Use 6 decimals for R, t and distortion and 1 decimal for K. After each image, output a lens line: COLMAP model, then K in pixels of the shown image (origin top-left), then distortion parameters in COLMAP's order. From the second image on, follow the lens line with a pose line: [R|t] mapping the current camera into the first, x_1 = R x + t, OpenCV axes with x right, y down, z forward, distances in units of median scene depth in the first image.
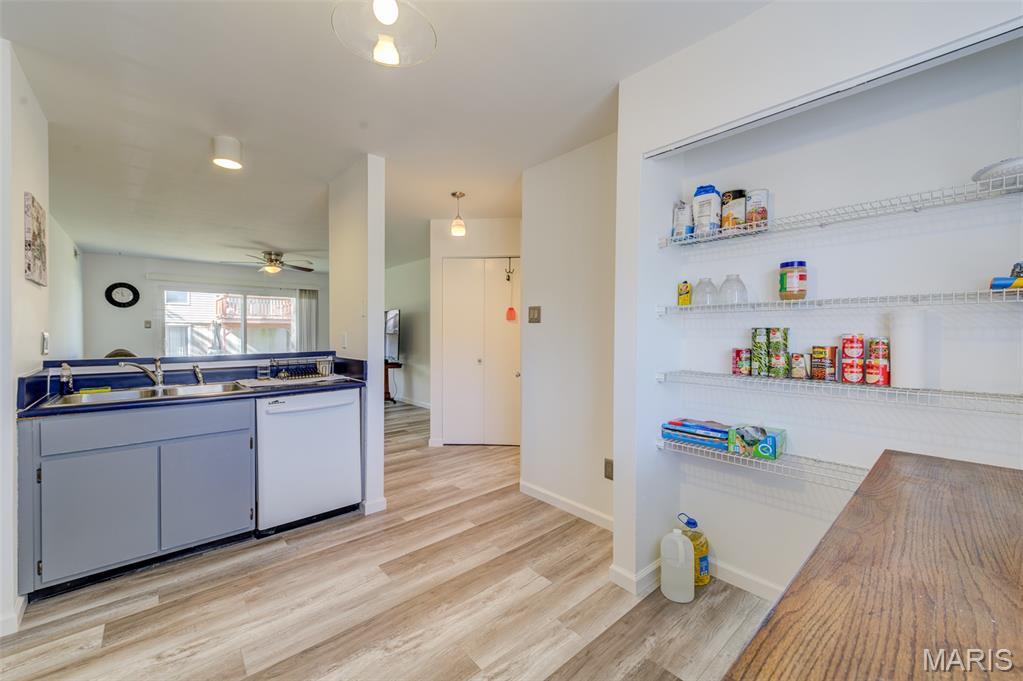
lens RADIAL K [[421.6, 0, 521.1], [0, 421.6, 337.2], [0, 0, 1]] dist [0.011802, -0.003045]
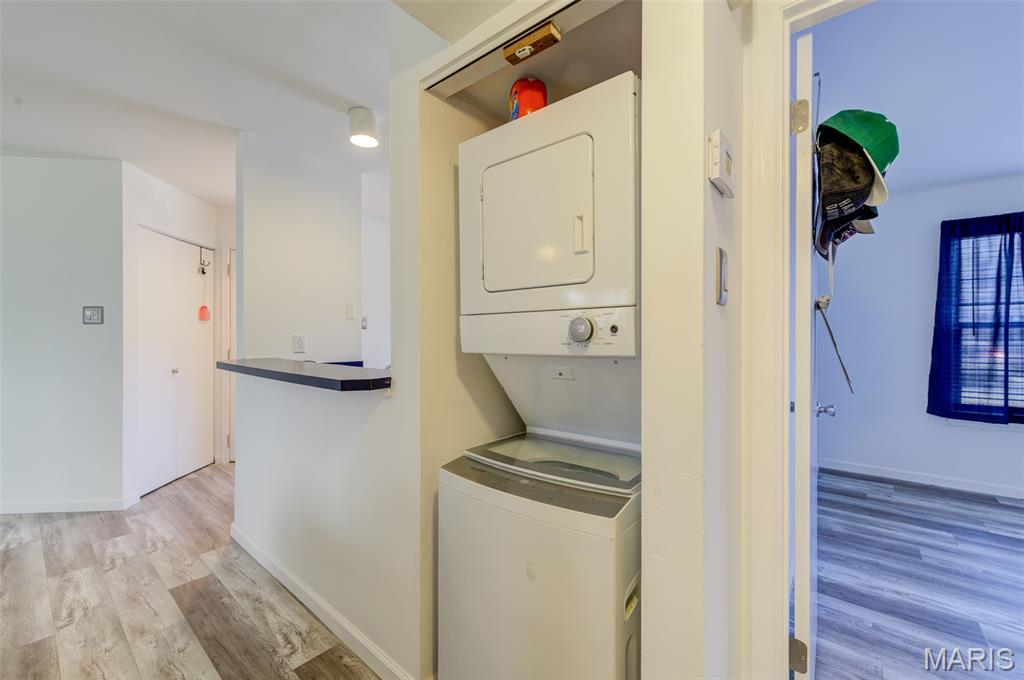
lens RADIAL K [[400.7, 0, 528.1], [0, 400.7, 335.6], [0, 0, 1]] dist [0.004367, -0.000818]
pose [[-0.159477, 0.001460, 0.987201, -1.313507], [-0.001395, 0.999998, -0.001704, -0.012069], [-0.987201, -0.001649, -0.159475, 0.684196]]
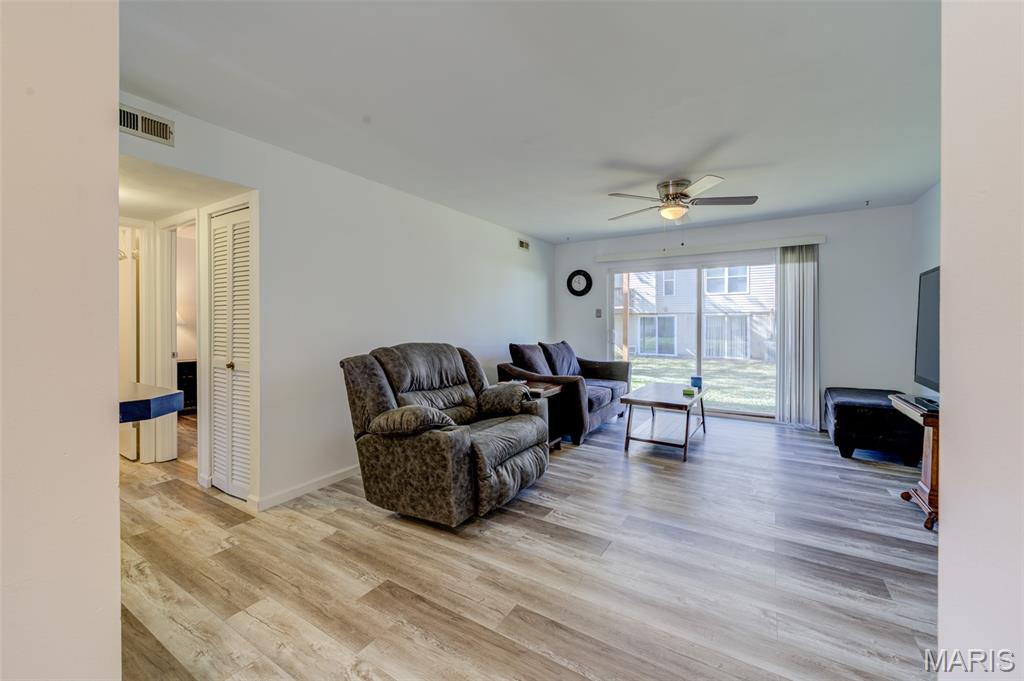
lens RADIAL K [[400.7, 0, 521.6], [0, 400.7, 327.7], [0, 0, 1]] dist [0.004367, -0.000818]
pose [[0.272281, 0.010885, -0.962156, -0.223865], [-0.007862, 0.999928, 0.009087, -0.014318], [0.962186, 0.005091, 0.272347, 1.247456]]
